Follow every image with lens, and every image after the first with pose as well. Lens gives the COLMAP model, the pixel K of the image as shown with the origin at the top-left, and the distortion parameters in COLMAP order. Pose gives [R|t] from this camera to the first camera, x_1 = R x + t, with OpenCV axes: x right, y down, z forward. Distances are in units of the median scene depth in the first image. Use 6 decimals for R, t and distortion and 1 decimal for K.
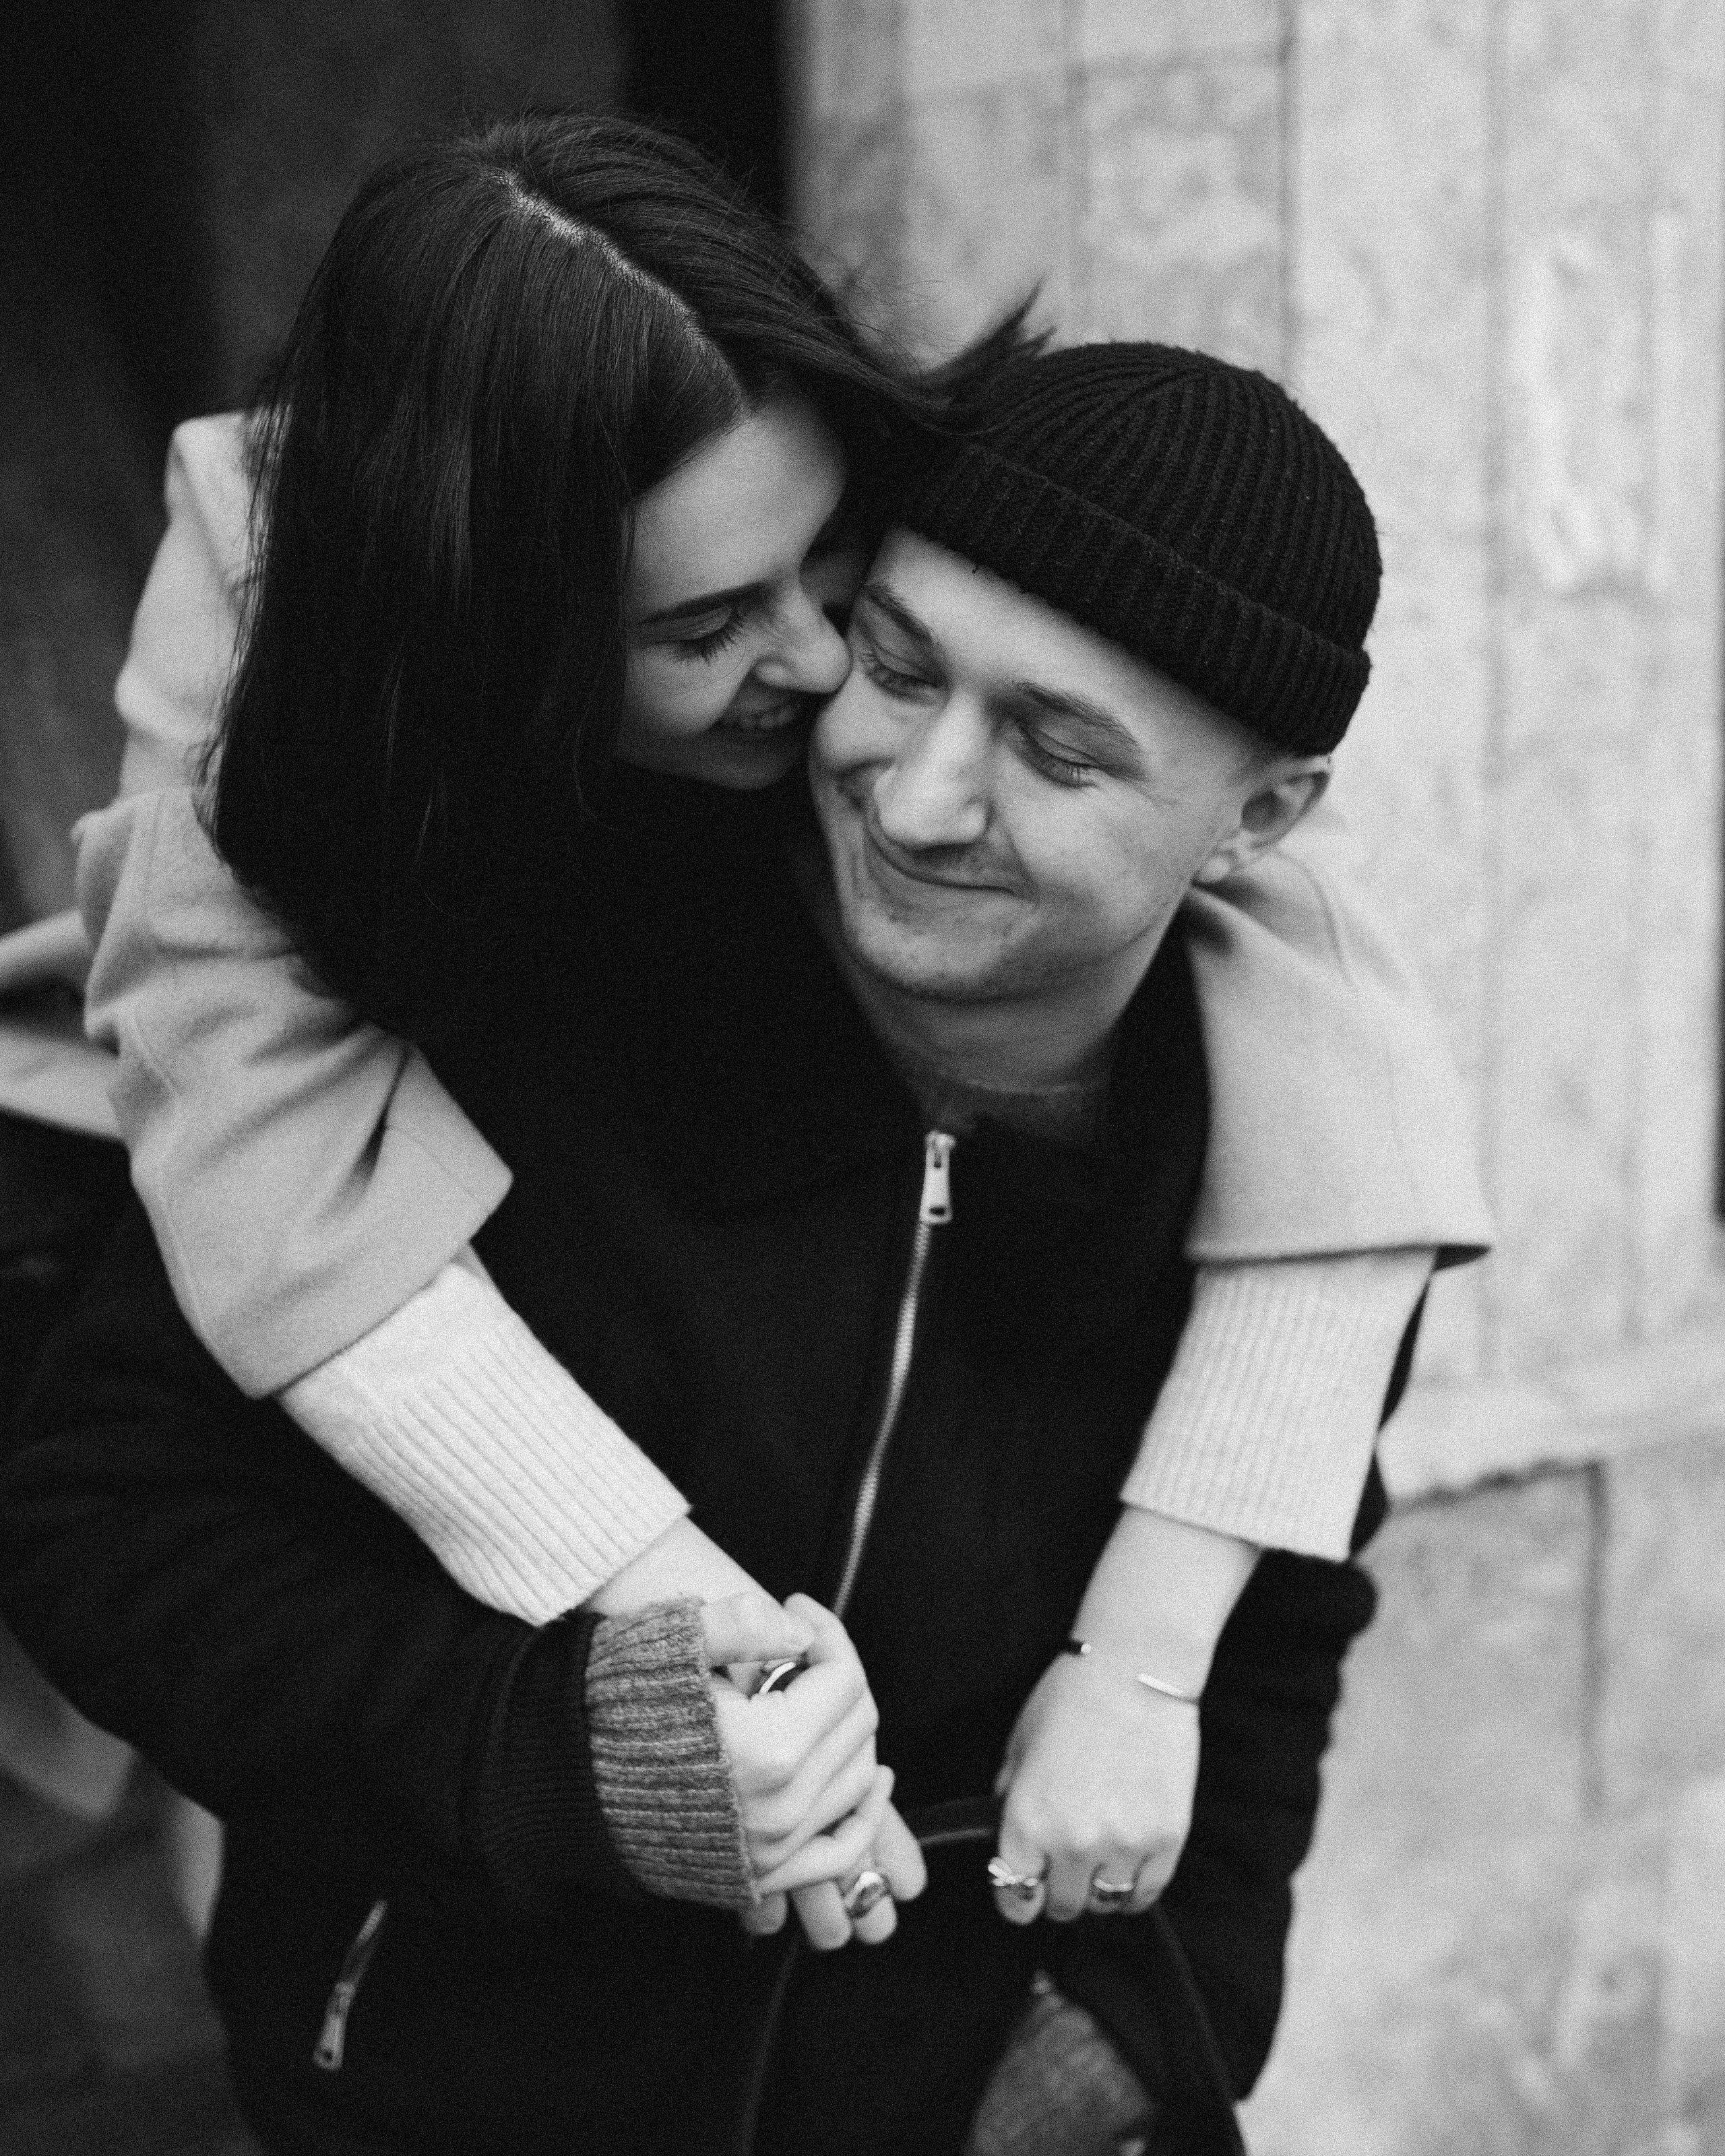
lens RADIAL K [[2642.6, 0, 830.6], [0, 2642.6, 1073.0], [0, 0, 1]] dist [-0.055502, 0.067375]
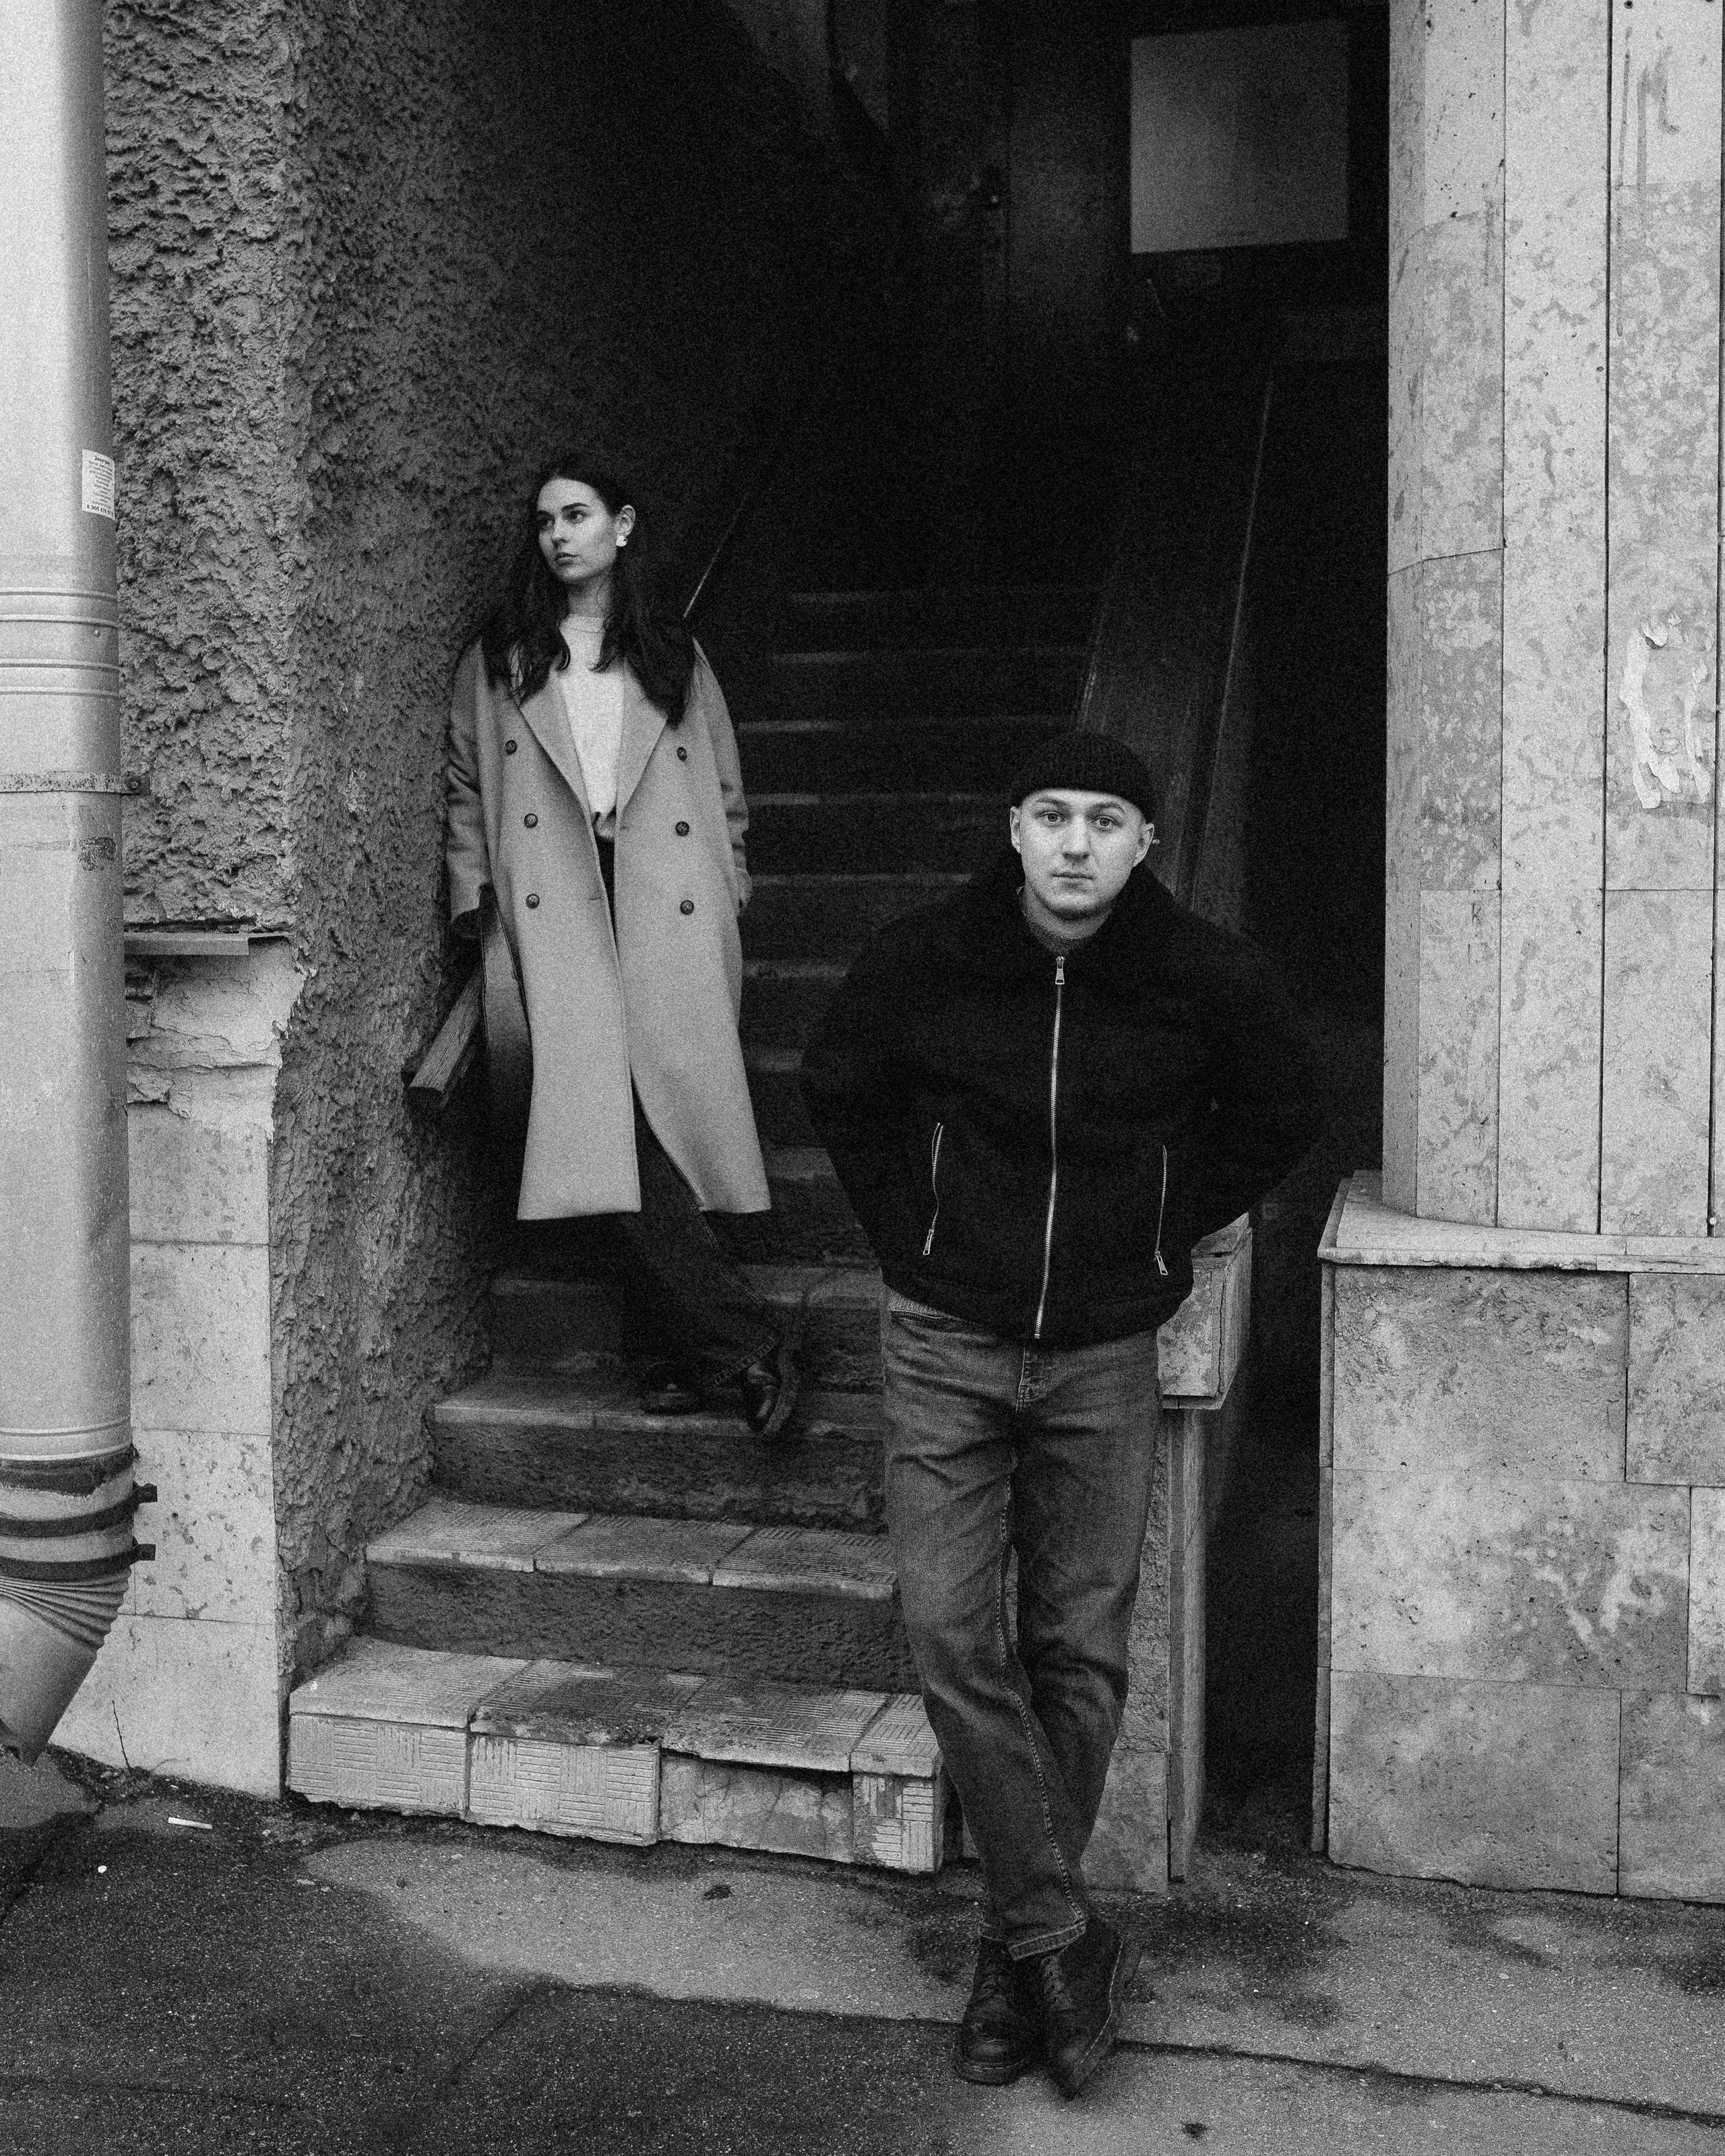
lens RADIAL K [[2642.6, 0, 830.6], [0, 2642.6, 1073.0], [0, 0, 1]] dist [-0.055502, 0.067375]
pose [[0.721296, 0.073757, -0.688689, 1.170842], [-0.149201, 0.987516, -0.050504, 0.187088], [0.676366, 0.139181, 0.723296, -0.741680]]
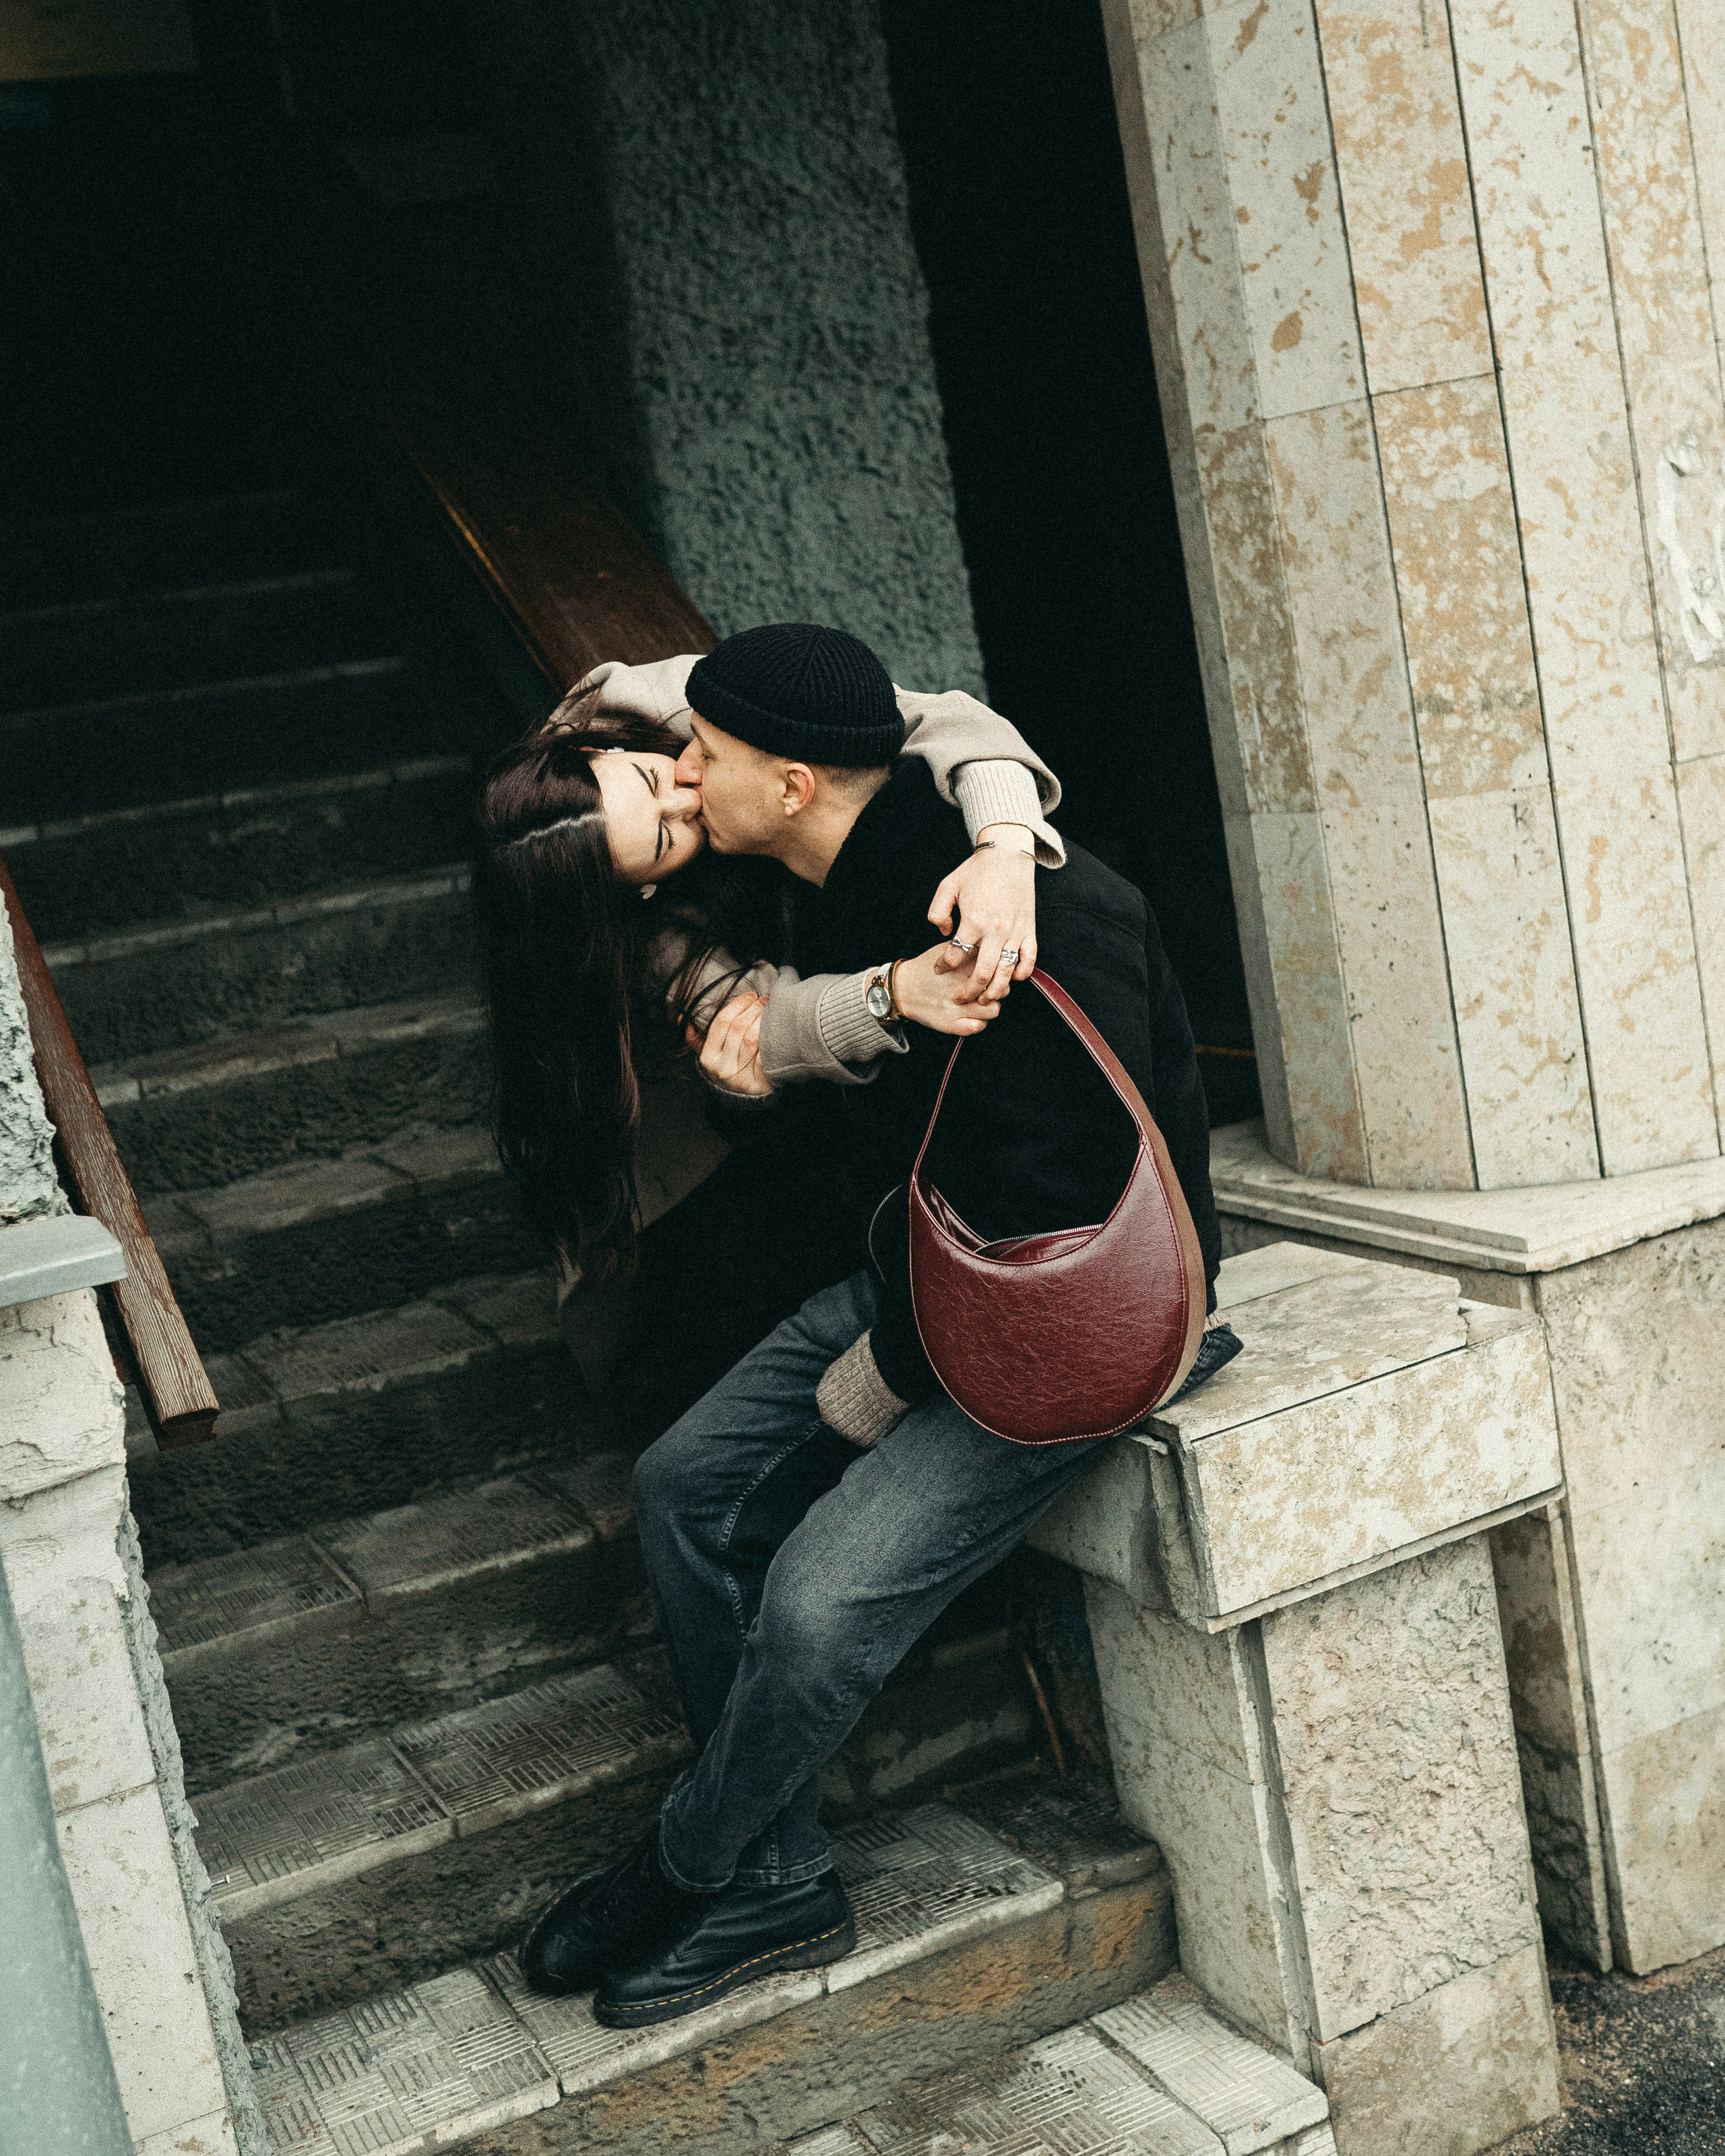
lens RADIAL K [[2560.9, 0, 862.7], [0, 2560.9, 992.8], [0, 0, 1]] dist [-0.046929, 0.045591]
pose [[0.990818, -0.121418, -0.059470, -0.168903], [0.118520, 0.991689, -0.050051, 0.036808], [0.065053, 0.042543, 0.996975, -0.601102]]
